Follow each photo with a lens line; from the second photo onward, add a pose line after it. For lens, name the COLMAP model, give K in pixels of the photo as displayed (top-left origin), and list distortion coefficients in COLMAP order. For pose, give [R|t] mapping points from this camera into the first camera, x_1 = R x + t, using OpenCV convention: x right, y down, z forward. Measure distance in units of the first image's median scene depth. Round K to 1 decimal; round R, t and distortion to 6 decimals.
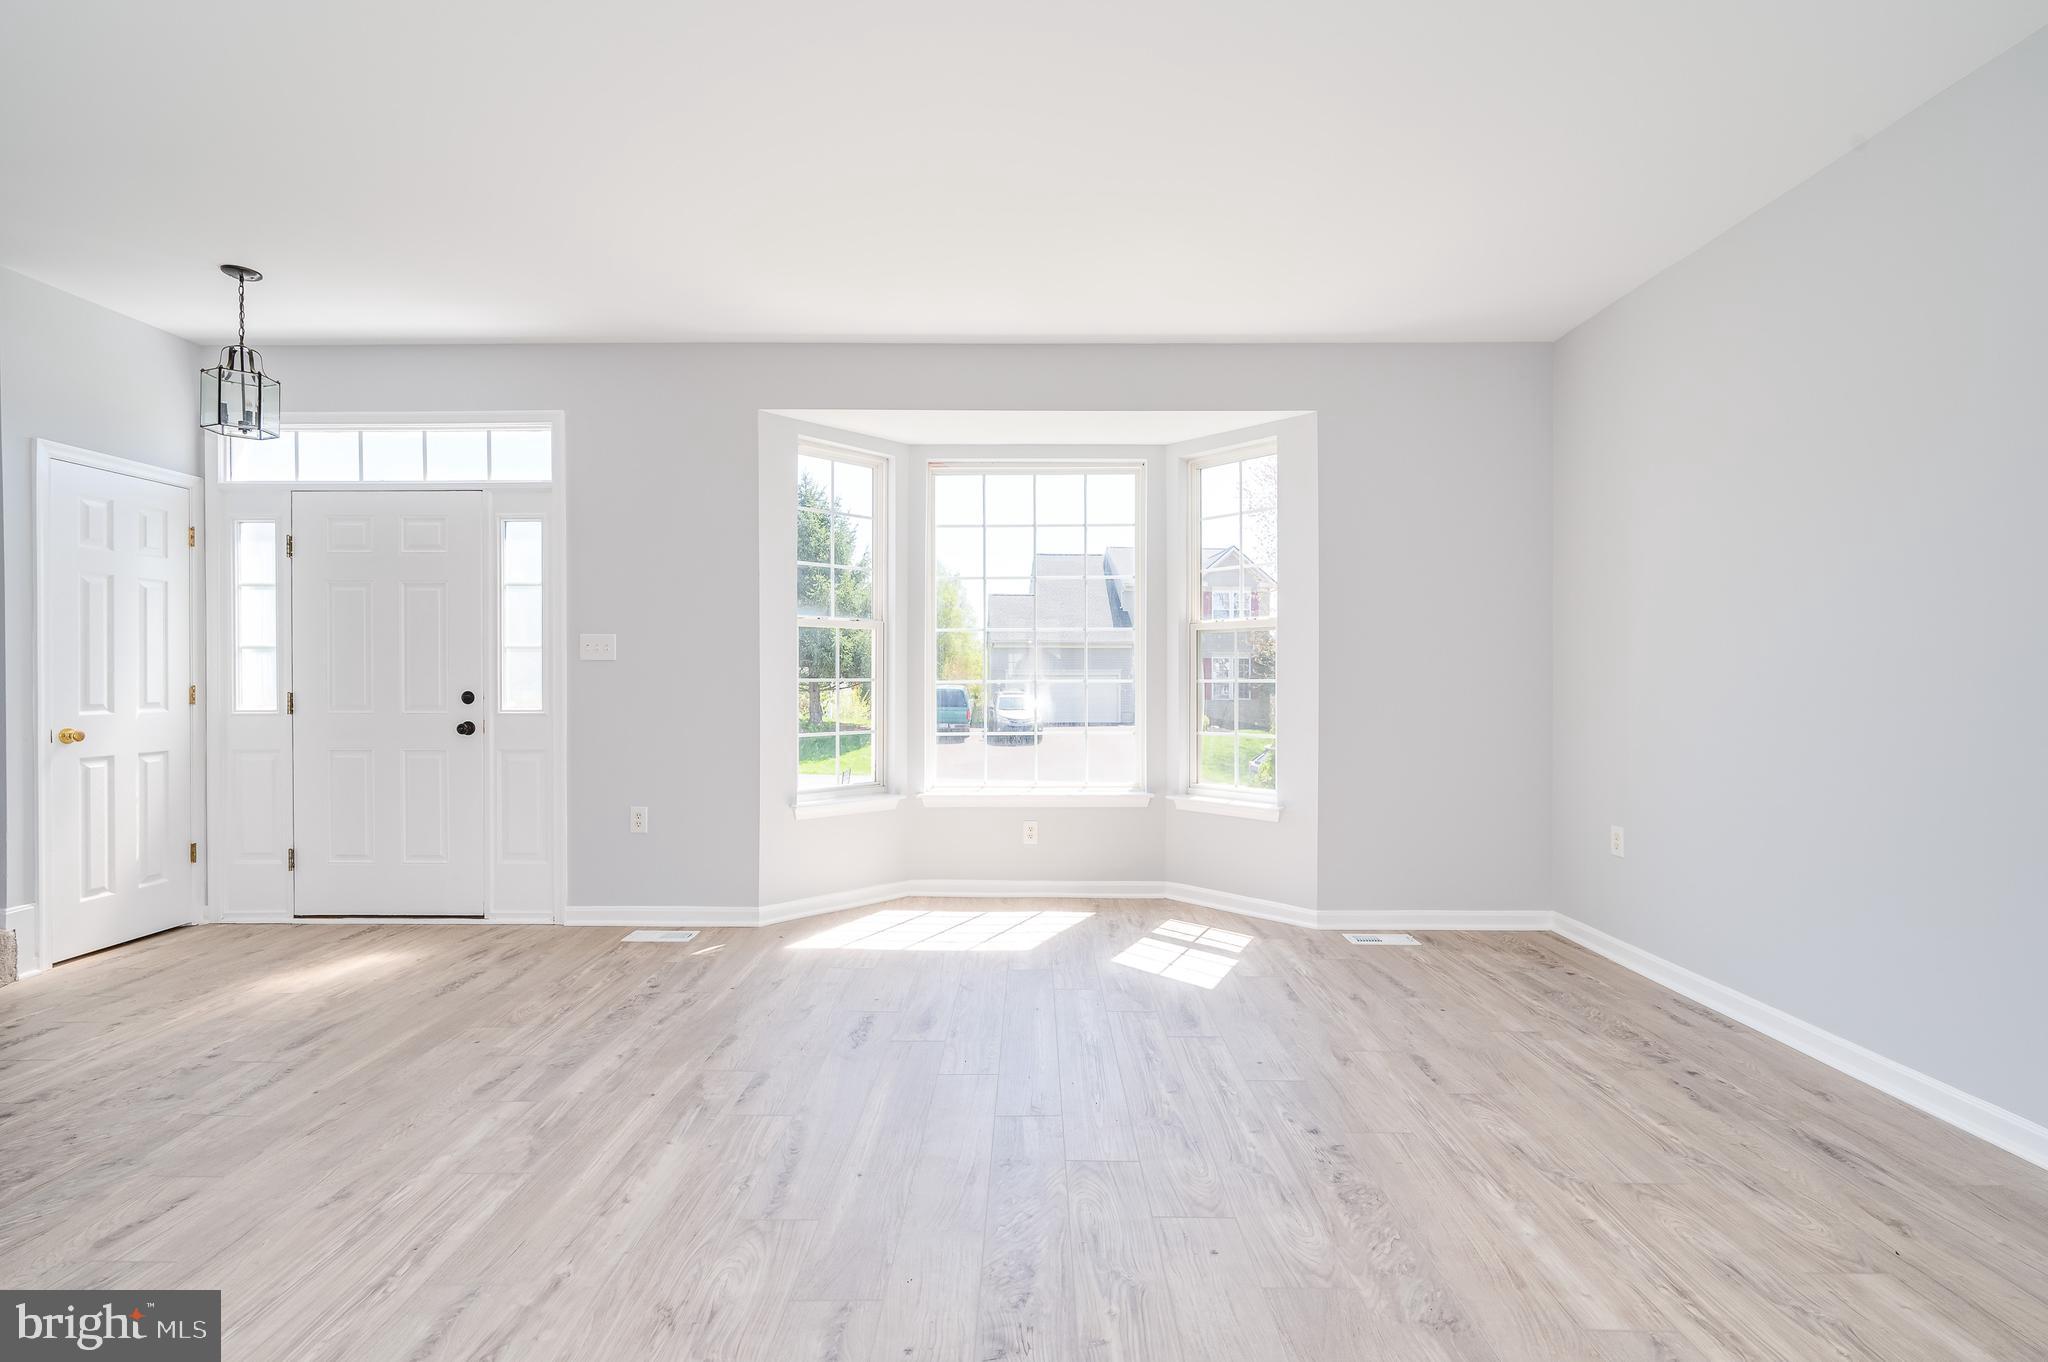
lens RADIAL K [[914.9, 0, 1024.0], [0, 914.9, 681.0], [0, 0, 1]] dist [-0.005311, 0.000776]
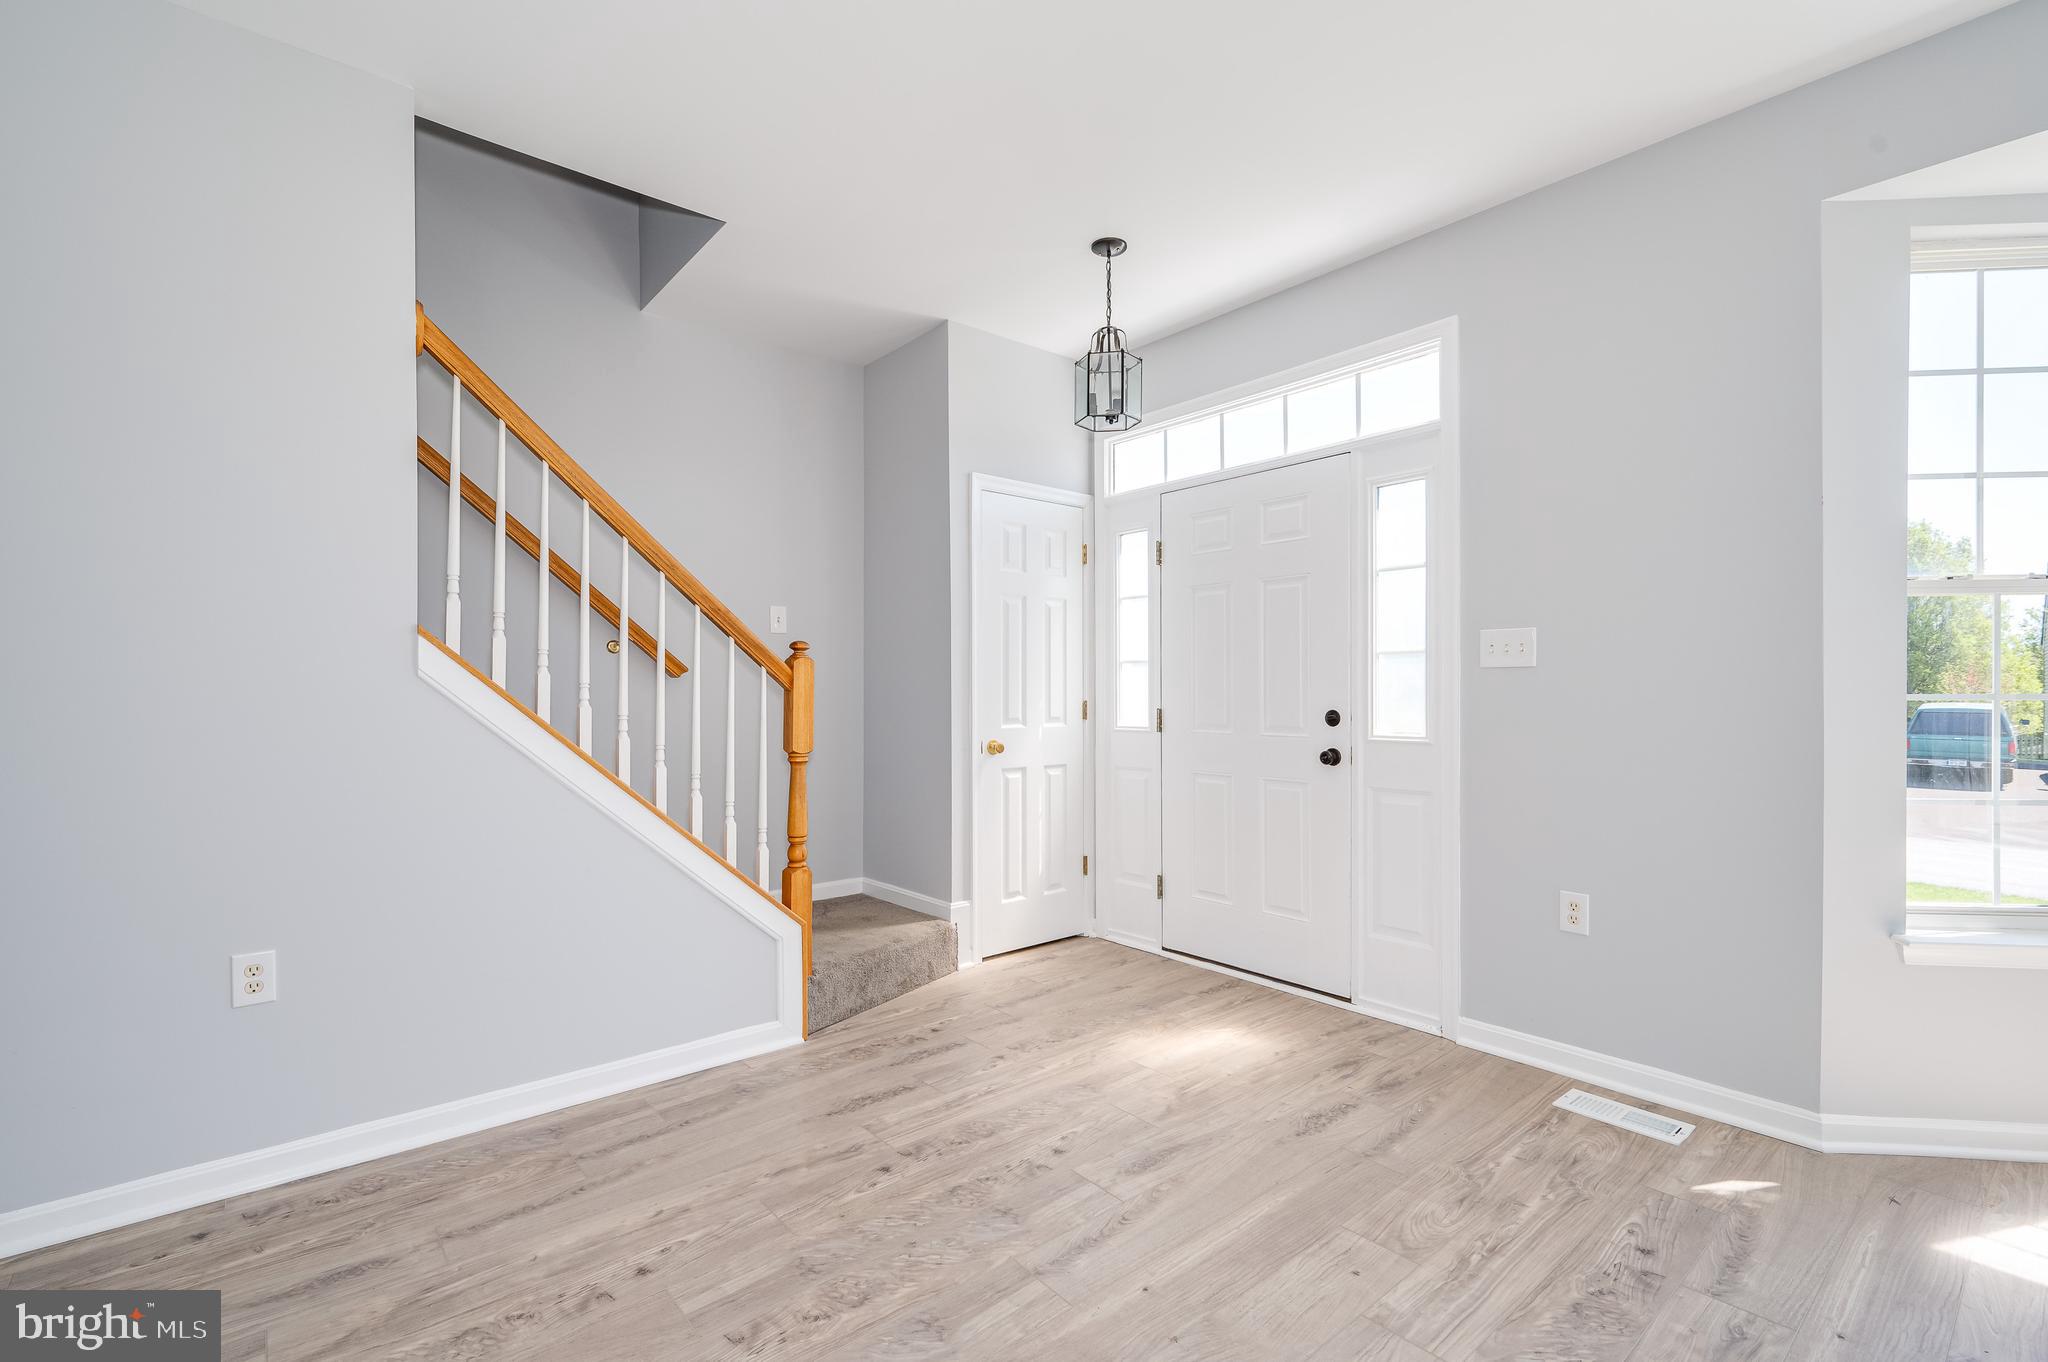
lens RADIAL K [[907.5, 0, 1018.4], [0, 907.5, 694.8], [0, 0, 1]] dist [0.001247, 0.000429]
pose [[0.647069, 0.001324, -0.762430, -0.191462], [-0.002217, 0.999998, -0.000145, -0.001327], [0.762428, 0.001784, 0.647070, 0.292502]]
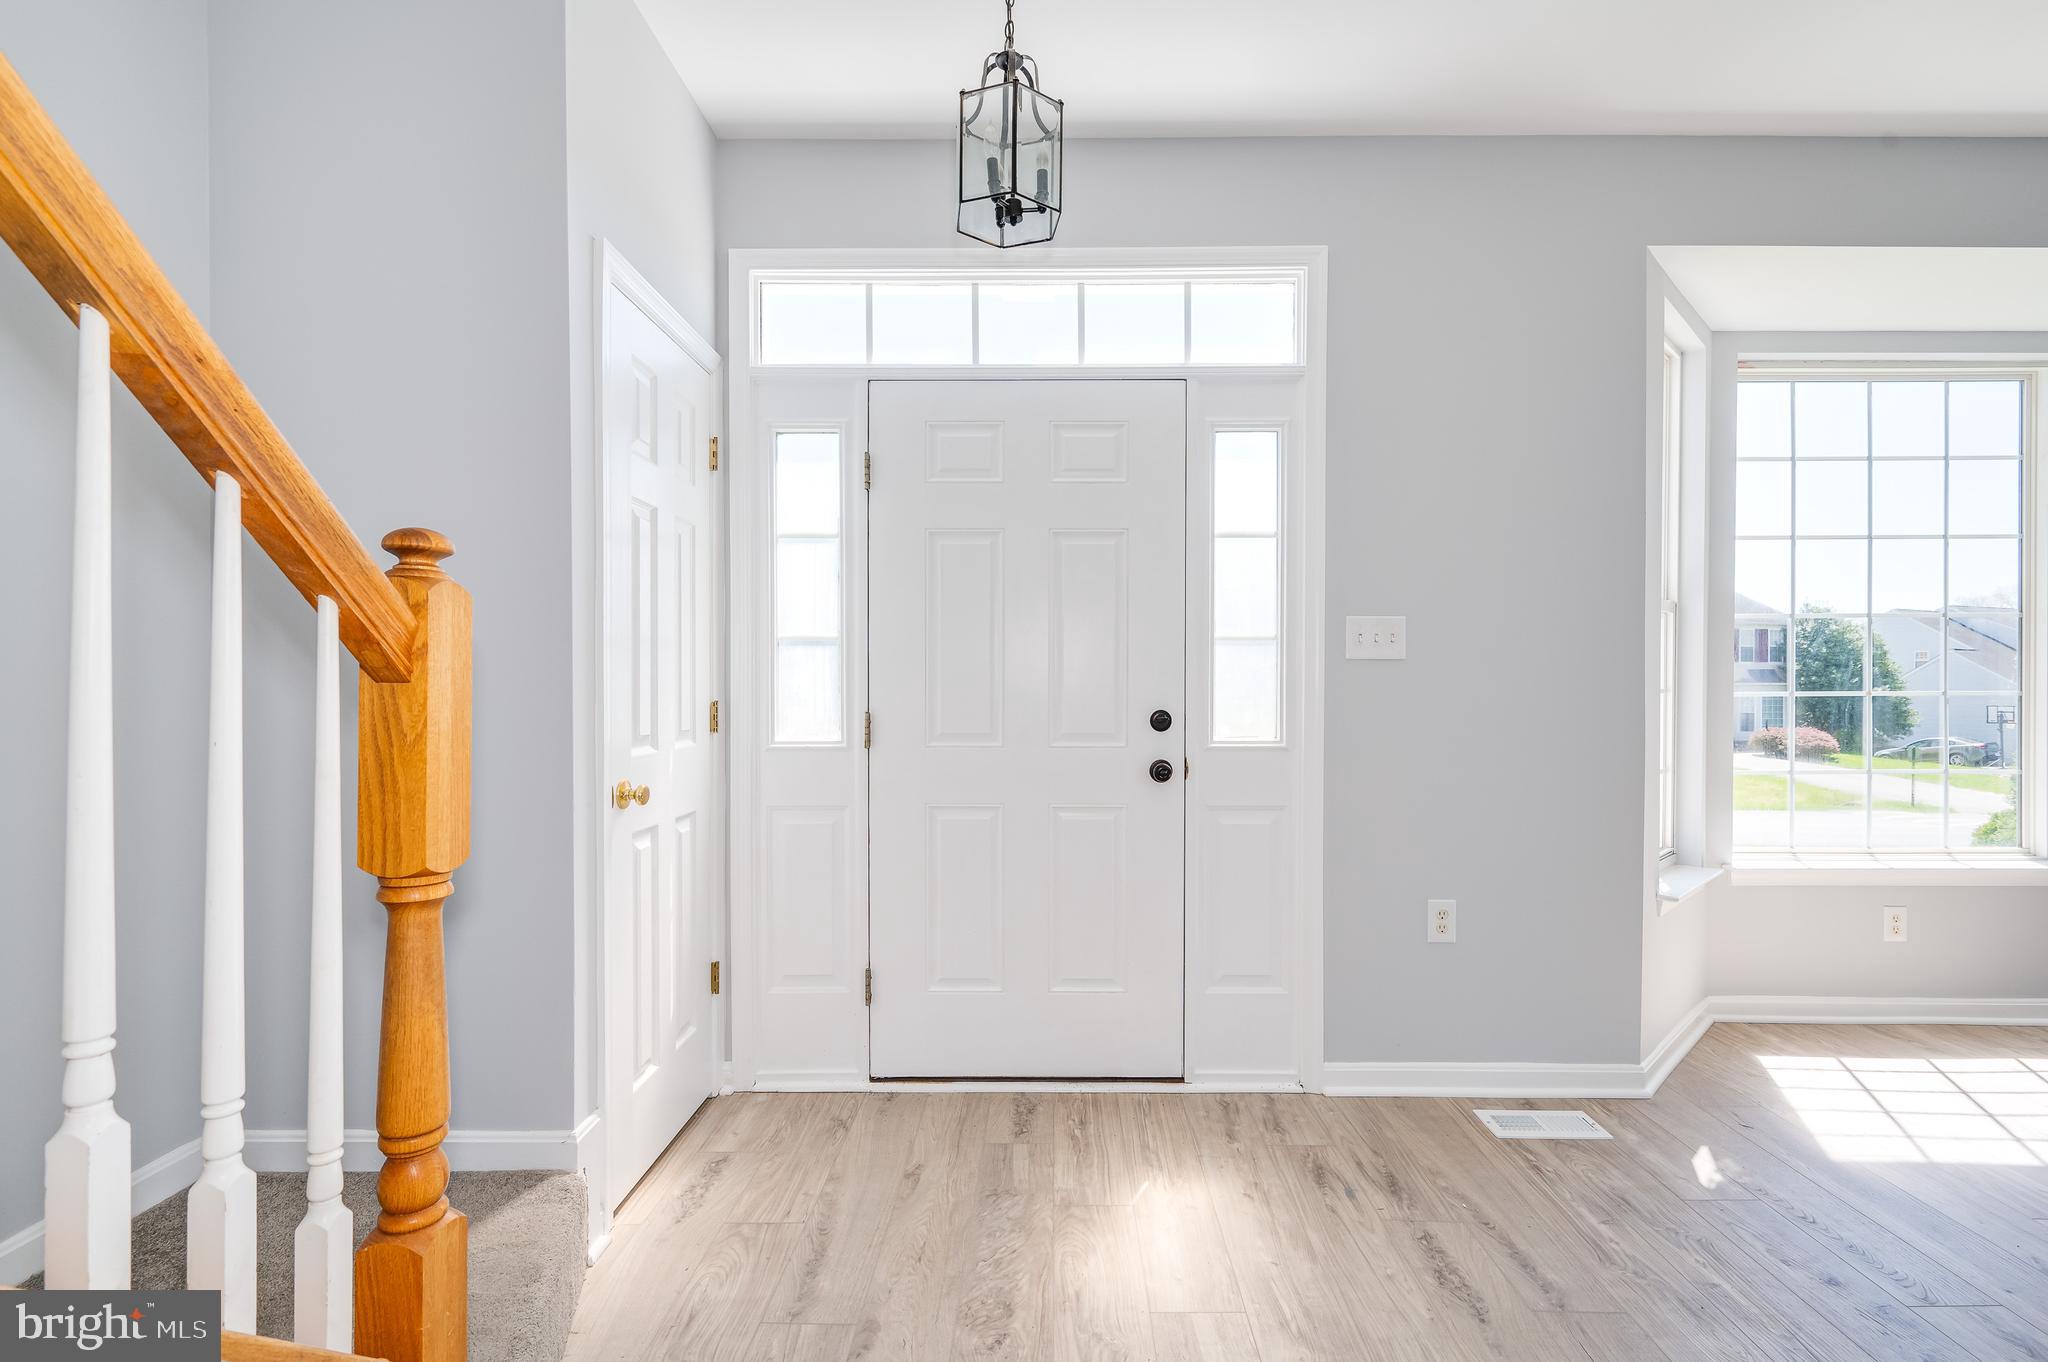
lens RADIAL K [[934.7, 0, 1041.1], [0, 934.7, 697.1], [0, 0, 1]] dist [0.001177, 0.000156]
pose [[0.999997, -0.000658, -0.002560, -0.705075], [0.000673, 0.999983, 0.005768, -0.001298], [0.002556, -0.005770, 0.999980, 0.387137]]
